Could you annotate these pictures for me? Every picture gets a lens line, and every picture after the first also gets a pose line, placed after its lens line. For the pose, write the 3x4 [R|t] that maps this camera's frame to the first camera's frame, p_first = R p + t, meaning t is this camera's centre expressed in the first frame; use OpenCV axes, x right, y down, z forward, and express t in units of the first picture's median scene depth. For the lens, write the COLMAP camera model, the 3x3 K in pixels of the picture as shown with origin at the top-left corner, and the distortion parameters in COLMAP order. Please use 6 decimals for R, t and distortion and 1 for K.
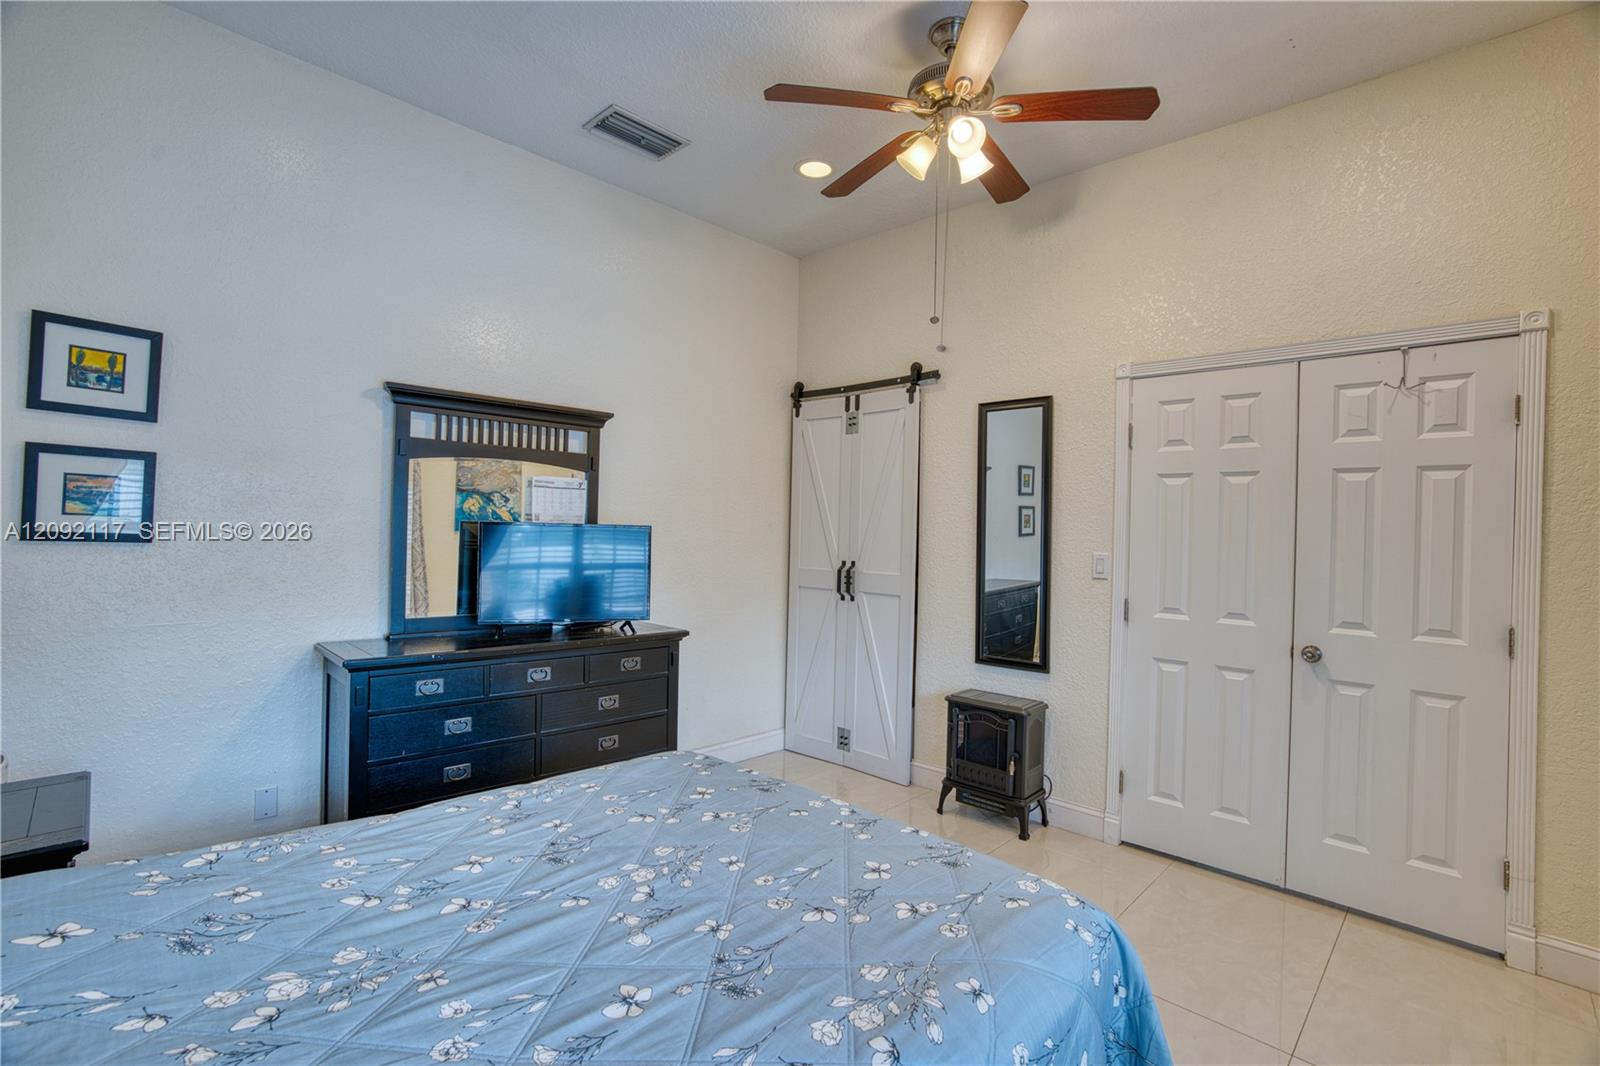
lens RADIAL K [[737.2, 0, 804.5], [0, 737.2, 530.4], [0, 0, 1]] dist [-0.066949, 0.030114]
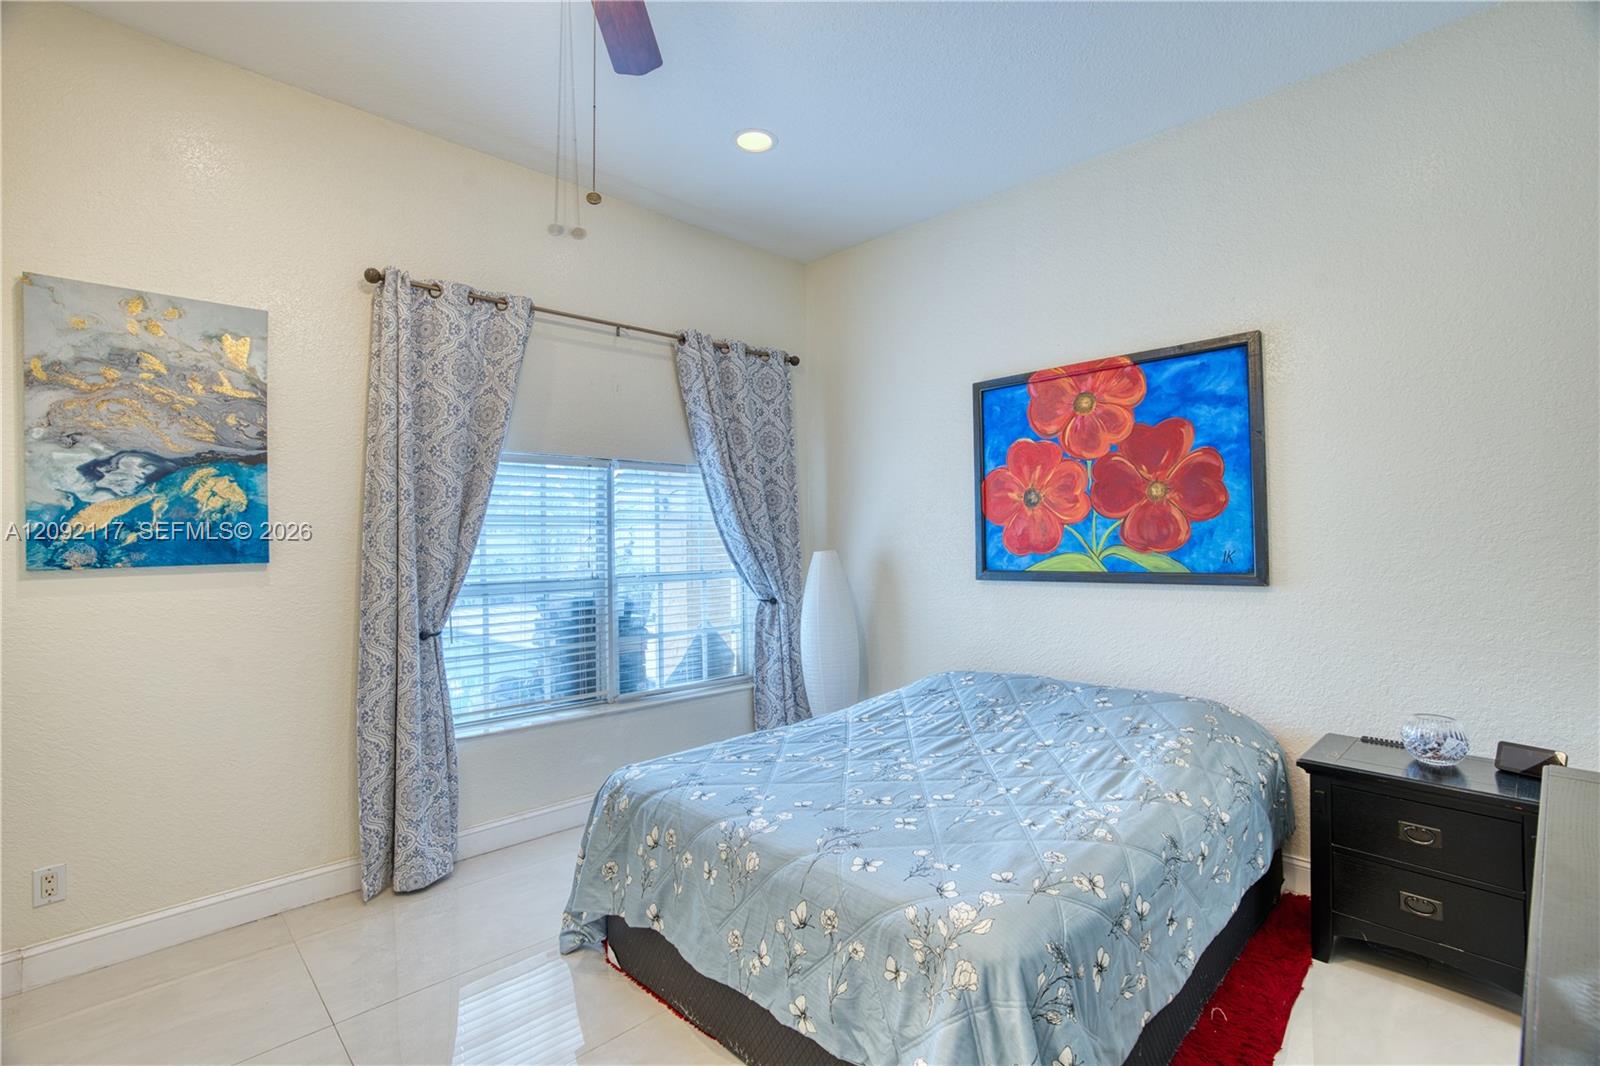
lens RADIAL K [[735.8, 0, 804.2], [0, 735.8, 529.9], [0, 0, 1]] dist [-0.066912, 0.033267]
pose [[-0.999396, -0.018166, 0.029616, -0.031430], [-0.018390, 0.999804, -0.007307, -0.001913], [-0.029477, -0.007847, -0.999535, 1.932928]]
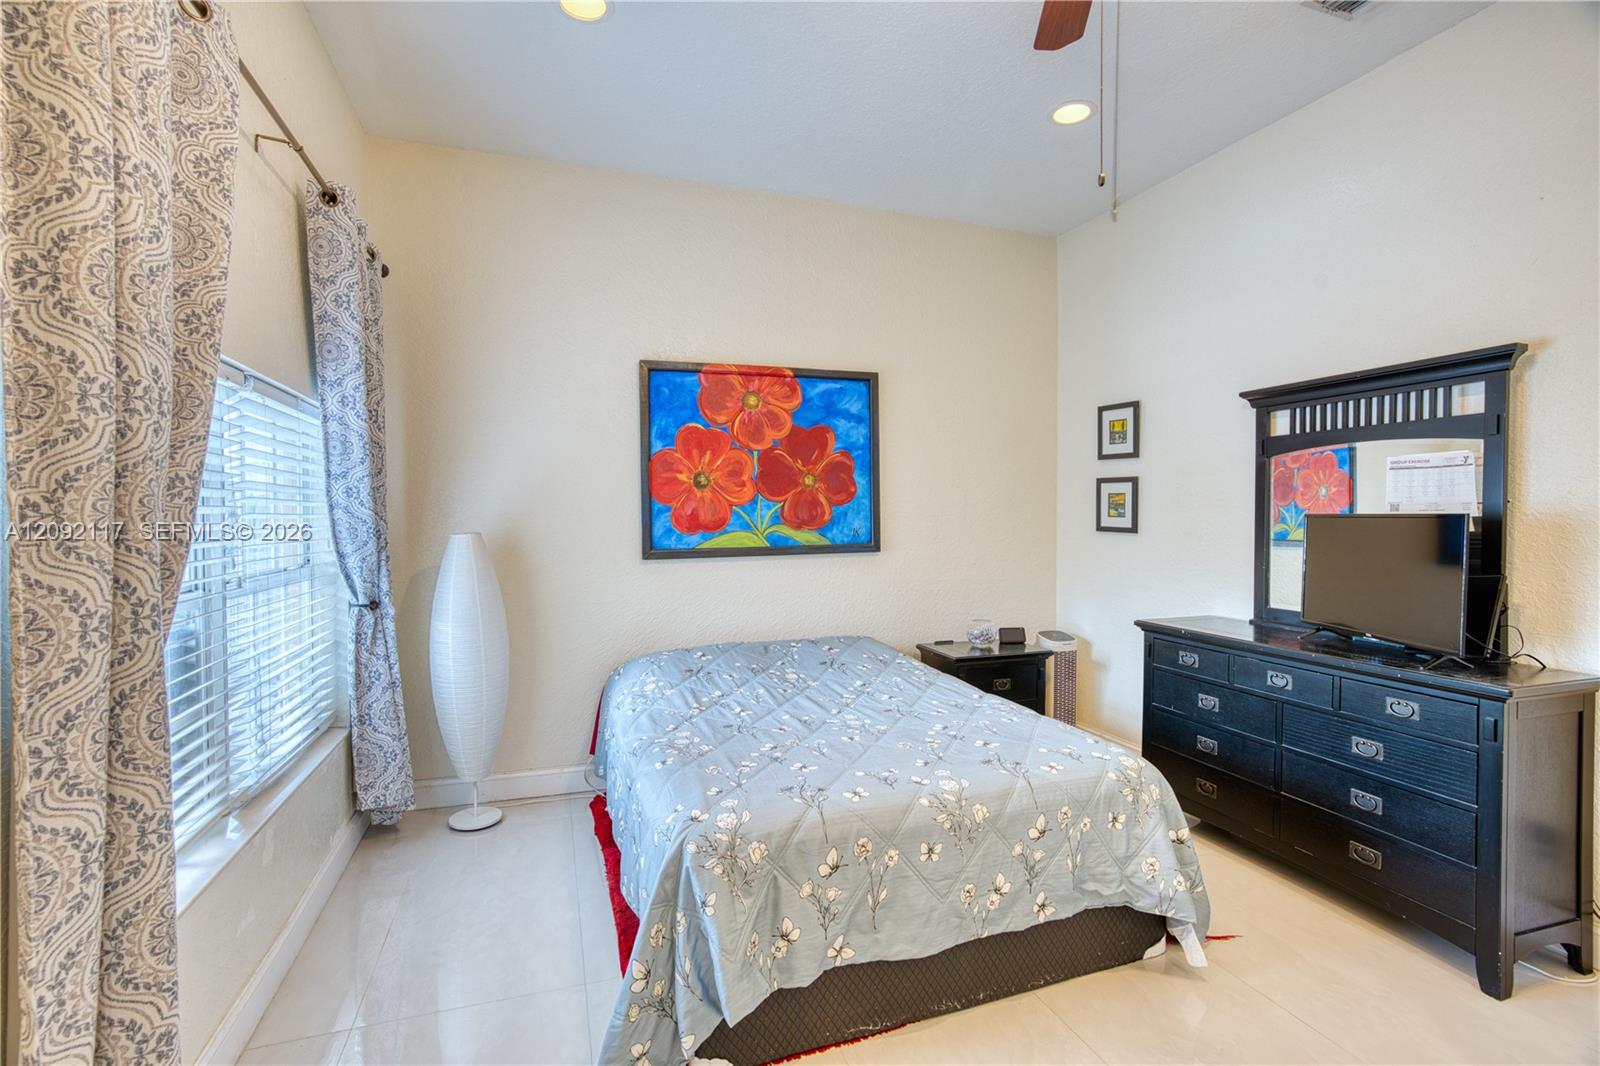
lens RADIAL K [[737.2, 0, 804.5], [0, 737.2, 530.4], [0, 0, 1]] dist [-0.066949, 0.030114]
pose [[-0.449971, -0.008513, -0.893003, 1.026625], [-0.012440, 0.999917, -0.003264, 0.029665], [0.892957, 0.009640, -0.450040, 1.264202]]
